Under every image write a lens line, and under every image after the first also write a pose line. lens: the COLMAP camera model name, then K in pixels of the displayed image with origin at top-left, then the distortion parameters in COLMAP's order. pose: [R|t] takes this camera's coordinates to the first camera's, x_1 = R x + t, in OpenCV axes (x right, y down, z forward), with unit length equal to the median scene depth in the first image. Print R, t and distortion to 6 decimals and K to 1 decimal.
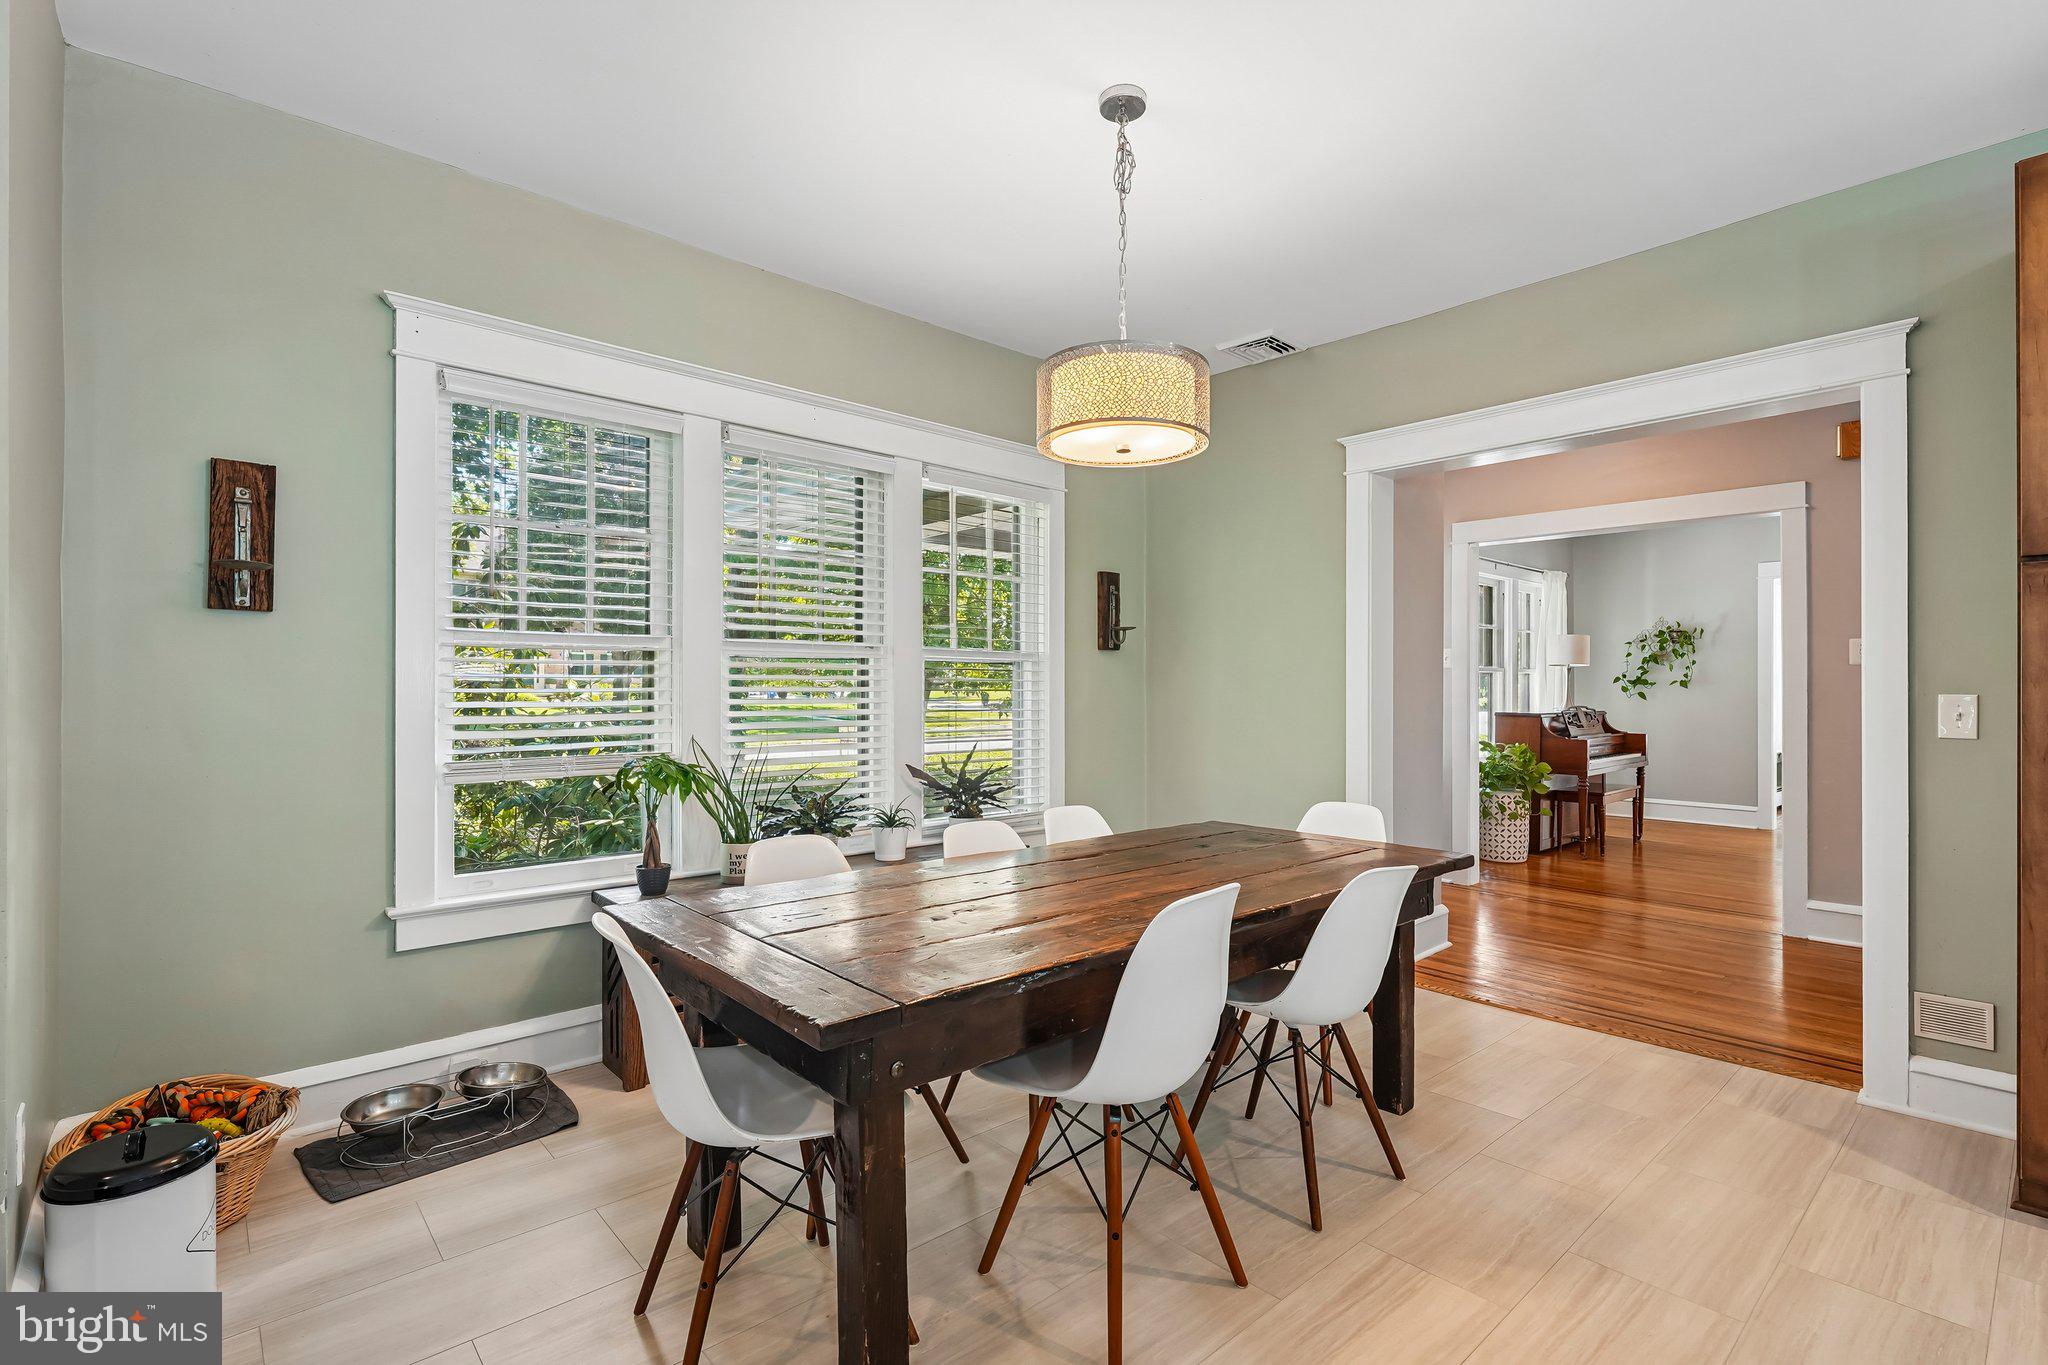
lens RADIAL K [[961.7, 0, 1030.2], [0, 961.7, 679.8], [0, 0, 1]] dist [-0.004348, -0.000160]
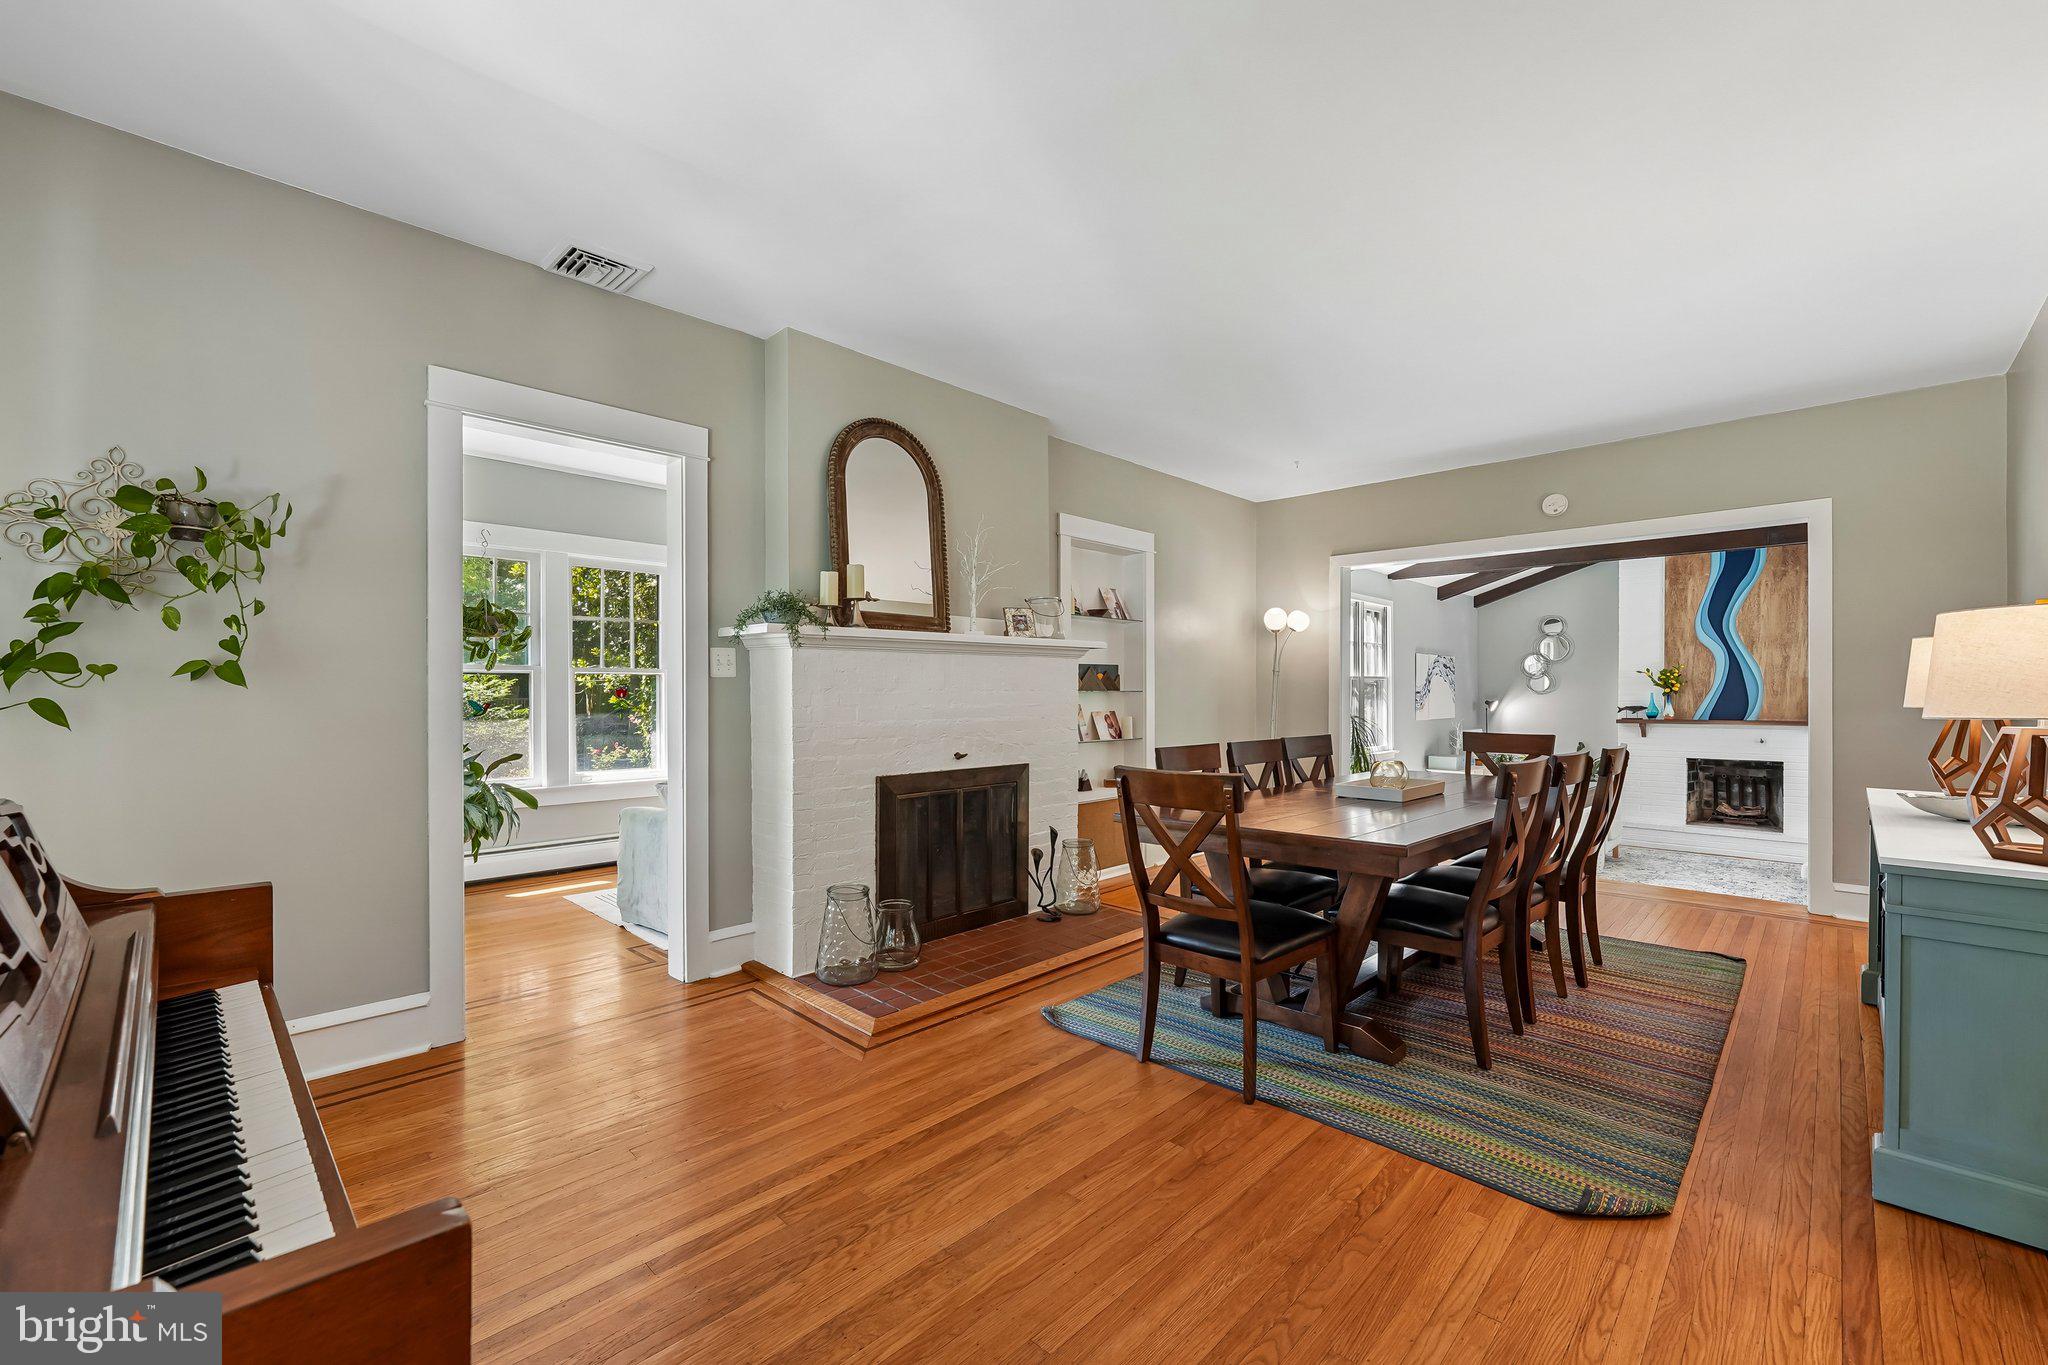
lens RADIAL K [[837.8, 0, 1026.0], [0, 837.8, 691.0], [0, 0, 1]] dist [-0.004103, 0.000077]
pose [[-0.062892, -0.003095, 0.998016, 0.387219], [-0.008444, 0.999961, 0.002569, 0.007436], [-0.997985, -0.008266, -0.062916, 0.746061]]
